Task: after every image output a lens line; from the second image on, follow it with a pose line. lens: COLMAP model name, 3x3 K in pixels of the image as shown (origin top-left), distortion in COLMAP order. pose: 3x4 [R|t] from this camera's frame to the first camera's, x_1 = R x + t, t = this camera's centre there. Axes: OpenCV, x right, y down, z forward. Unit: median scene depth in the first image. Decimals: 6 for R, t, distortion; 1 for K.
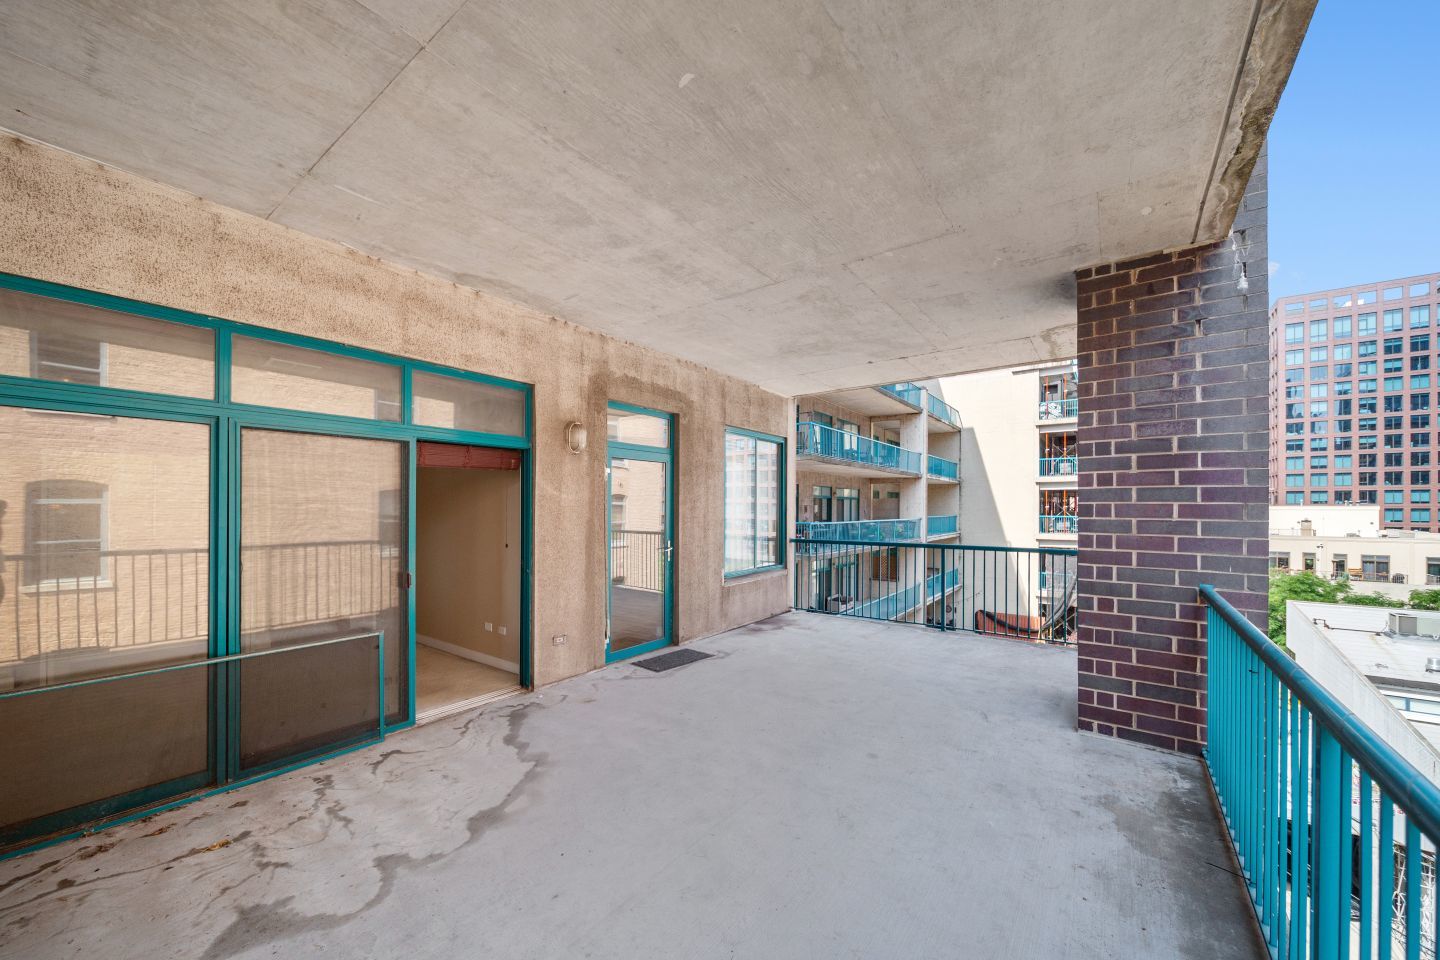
lens RADIAL K [[529.8, 0, 736.8], [0, 529.8, 503.4], [0, 0, 1]] dist [-0.002107, -0.000257]
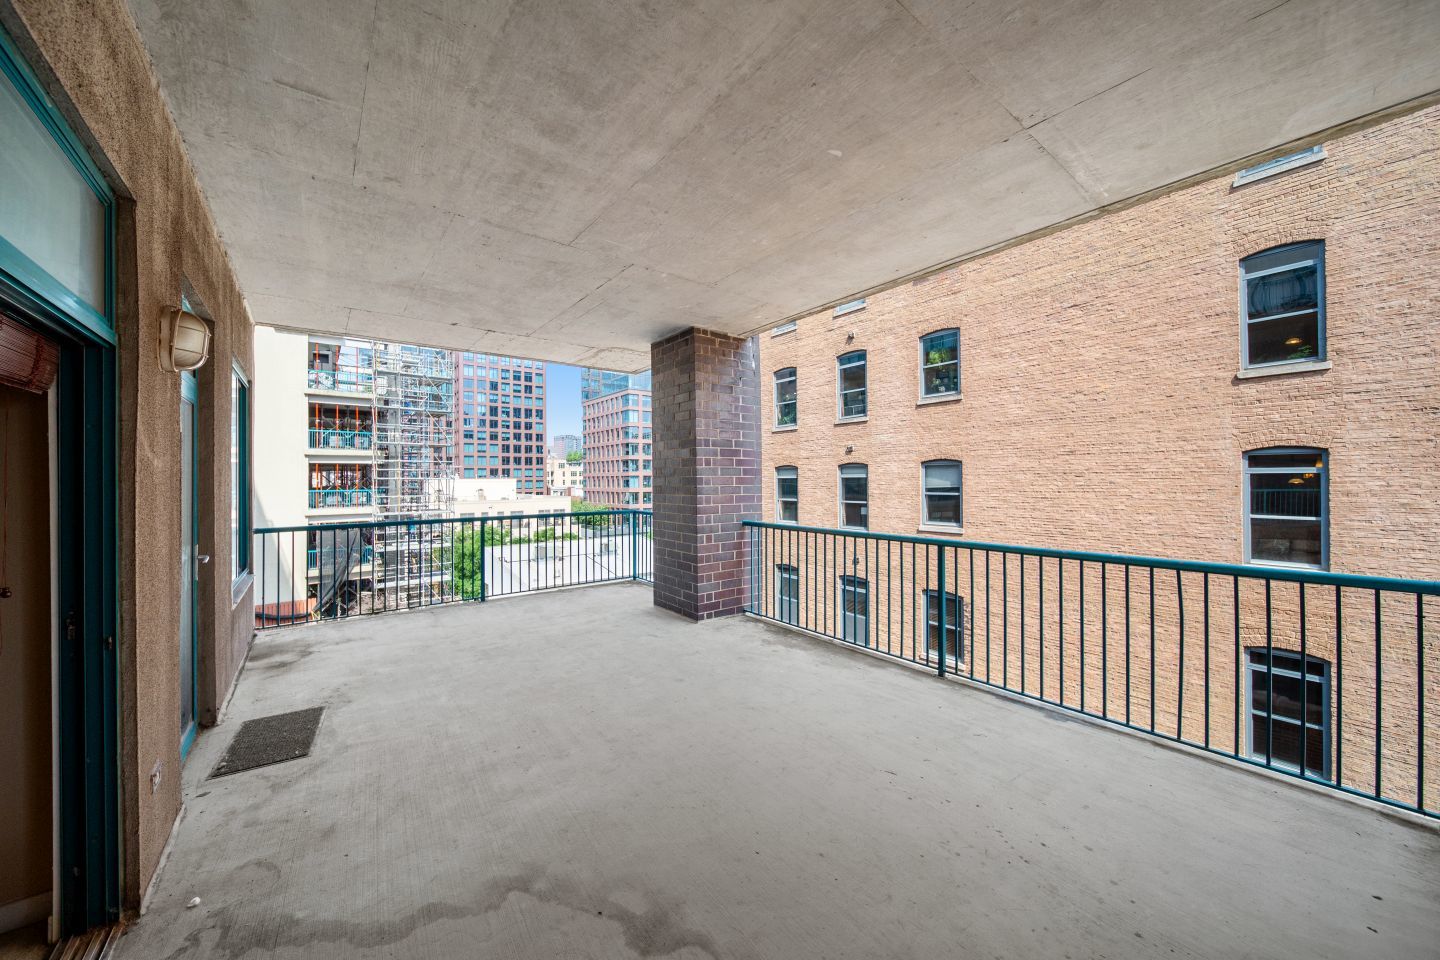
lens RADIAL K [[505.9, 0, 718.2], [0, 505.9, 476.3], [0, 0, 1]] dist [-0.002540, -0.000280]
pose [[0.282175, 0.000128, 0.959363, -0.552100], [0.002001, 0.999998, -0.000722, -0.000195], [-0.959361, 0.002123, 0.282174, 0.372241]]
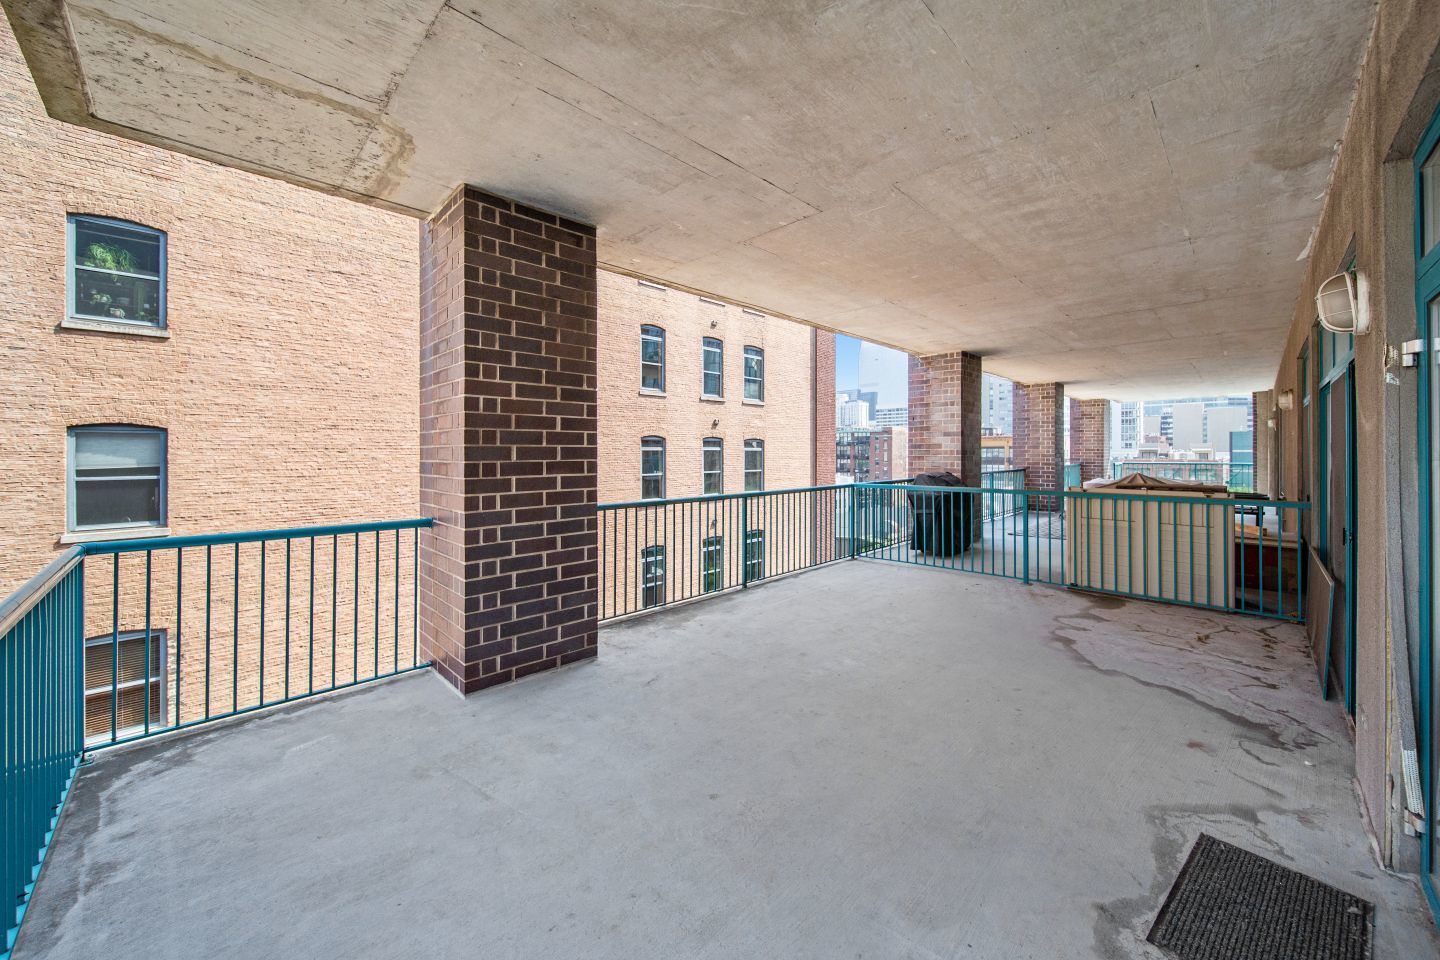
lens RADIAL K [[531.2, 0, 698.4], [0, 531.2, 454.4], [0, 0, 1]] dist [-0.001551, -0.000201]
pose [[-0.980979, -0.001336, 0.194111, 0.165016], [-0.001371, 0.999999, -0.000050, 0.010305], [-0.194110, -0.000315, -0.980980, 1.449156]]
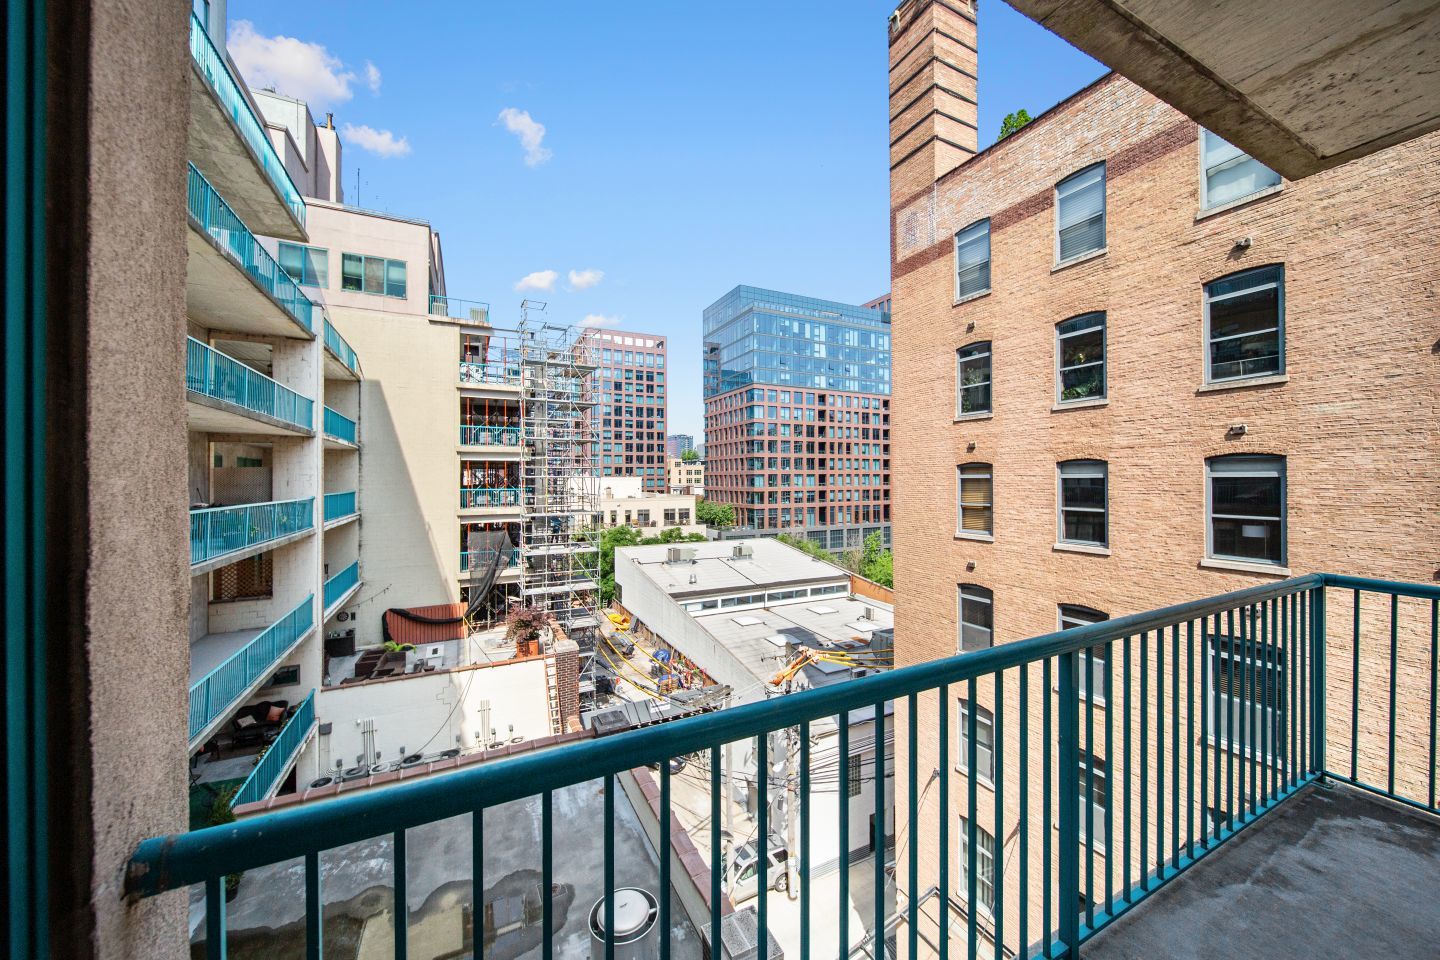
lens RADIAL K [[517.9, 0, 725.3], [0, 517.9, 478.1], [0, 0, 1]] dist [-0.006616, -0.000072]
pose [[0.473371, -0.004444, 0.880852, 0.111131], [0.000093, 0.999988, 0.004995, -0.000567], [-0.880863, -0.002282, 0.473366, 1.345266]]
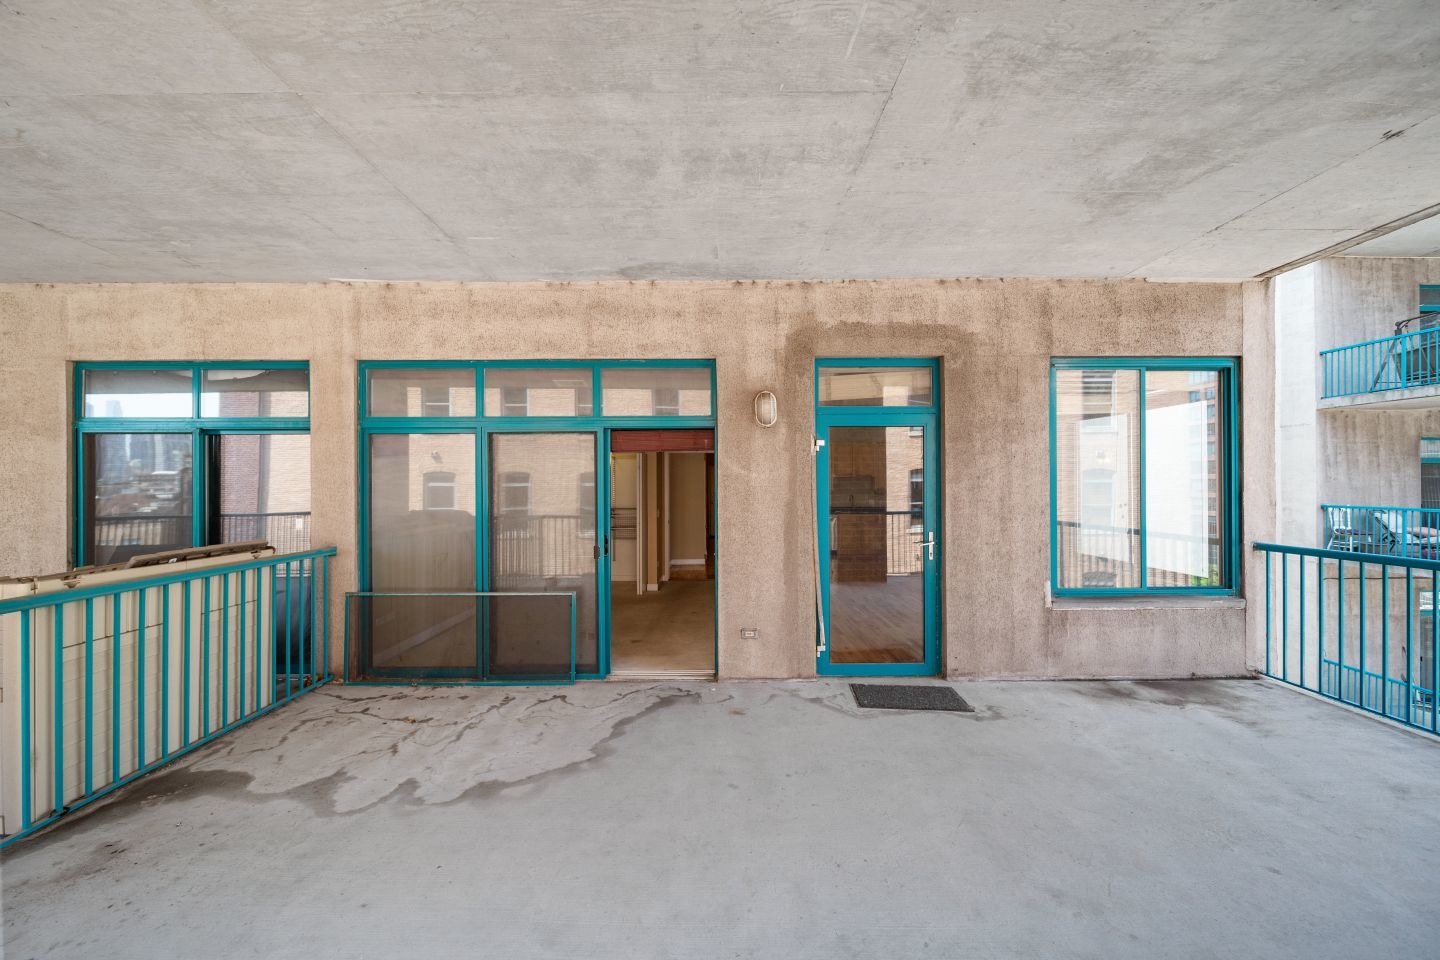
lens RADIAL K [[510.4, 0, 719.0], [0, 510.4, 483.5], [0, 0, 1]] dist [-0.002222, -0.000194]
pose [[0.584980, -0.009665, -0.810990, 0.312230], [0.012507, 0.999918, -0.002894, 0.001944], [0.810952, -0.008450, 0.585052, 0.403820]]
